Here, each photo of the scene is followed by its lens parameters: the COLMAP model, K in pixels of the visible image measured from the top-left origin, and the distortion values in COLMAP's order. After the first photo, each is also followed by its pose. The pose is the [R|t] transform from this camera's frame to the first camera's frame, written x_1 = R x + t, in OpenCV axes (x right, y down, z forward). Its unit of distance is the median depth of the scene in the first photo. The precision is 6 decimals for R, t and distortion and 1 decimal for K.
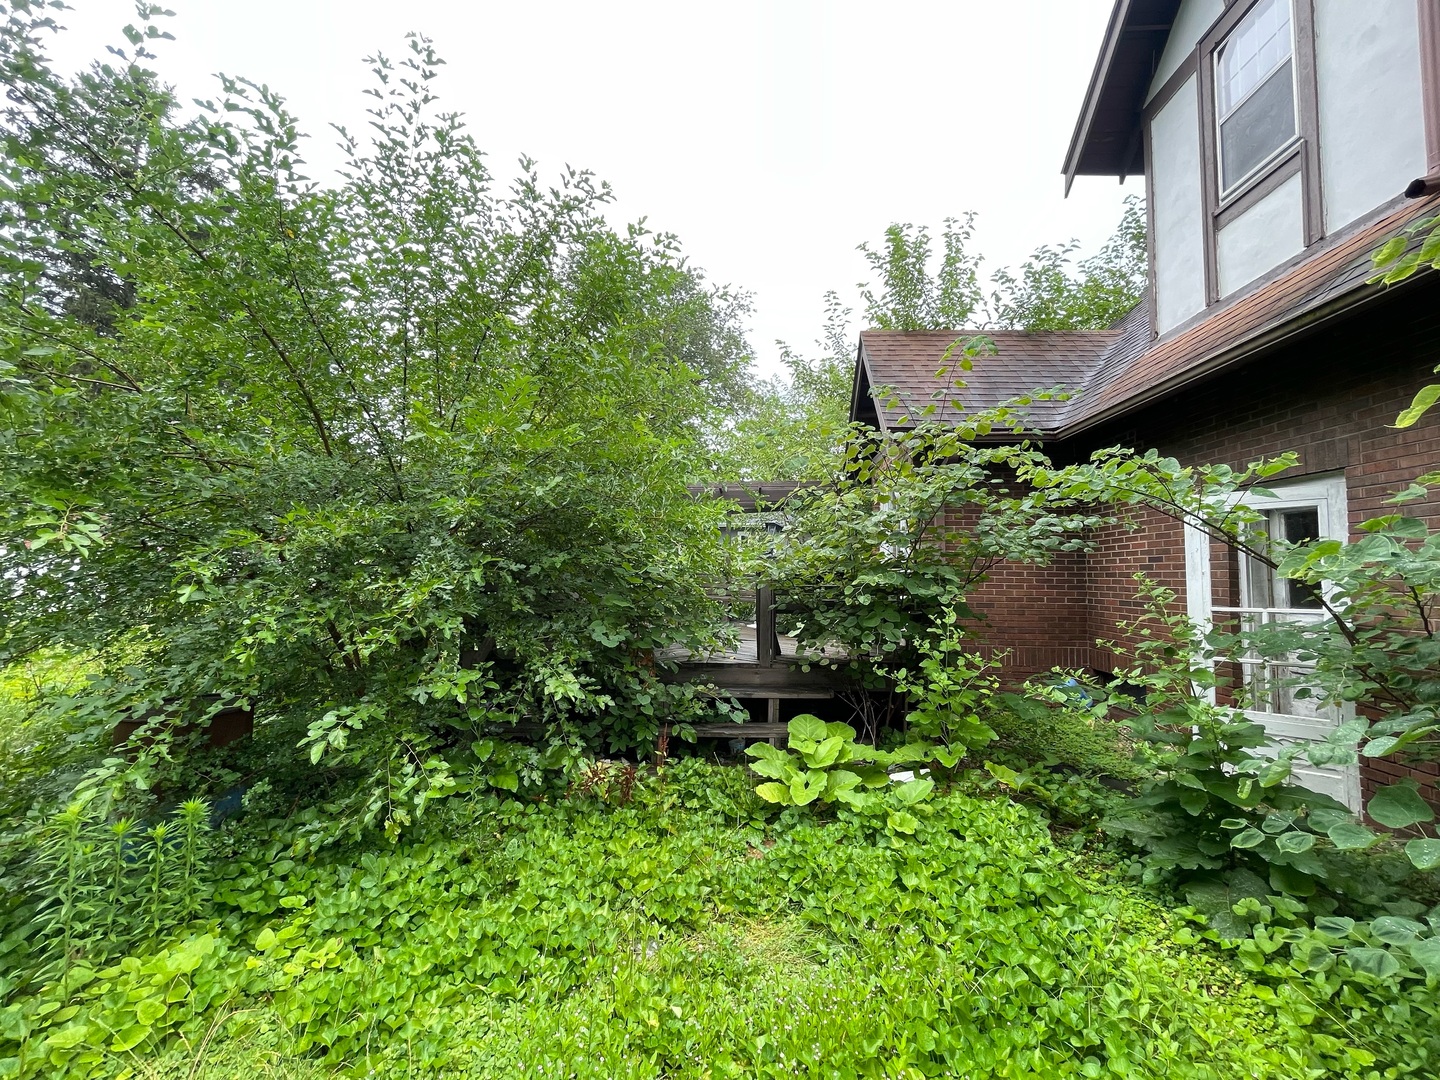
lens RADIAL K [[584.1, 0, 715.7], [0, 584.1, 536.3], [0, 0, 1]] dist [-0.004005, 0.000011]
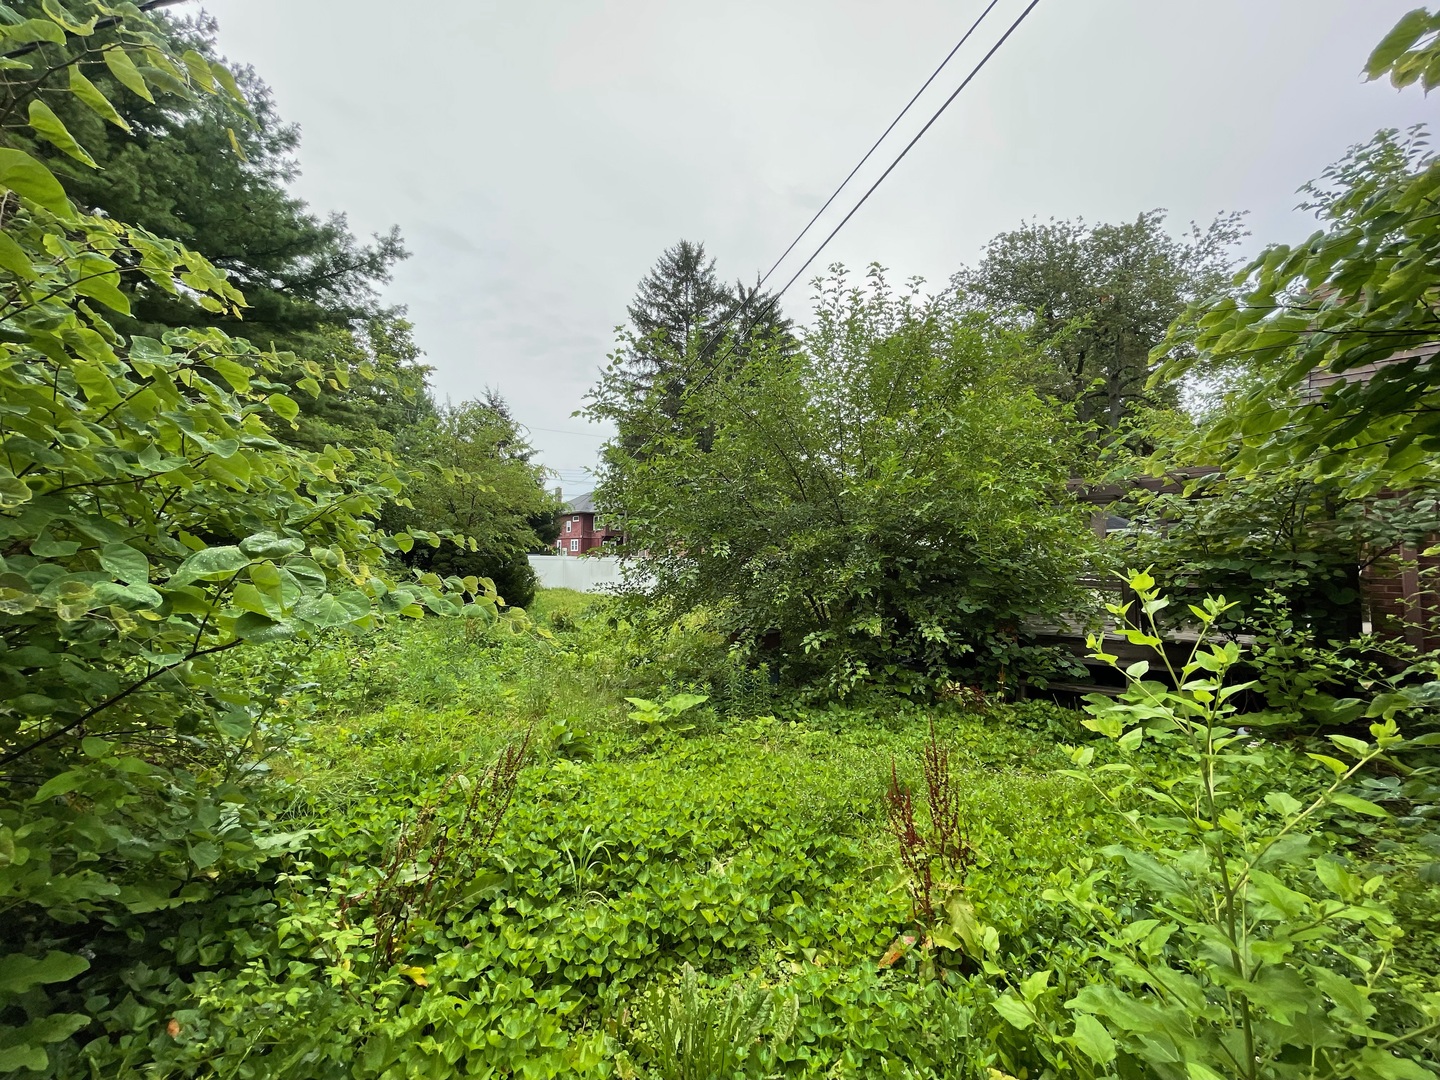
lens RADIAL K [[584.1, 0, 717.8], [0, 584.1, 543.5], [0, 0, 1]] dist [-0.004005, 0.000011]
pose [[0.740718, -0.039664, -0.670644, 0.390695], [0.050342, 0.998726, -0.003465, -0.018197], [0.669927, -0.031195, 0.741771, -0.596539]]
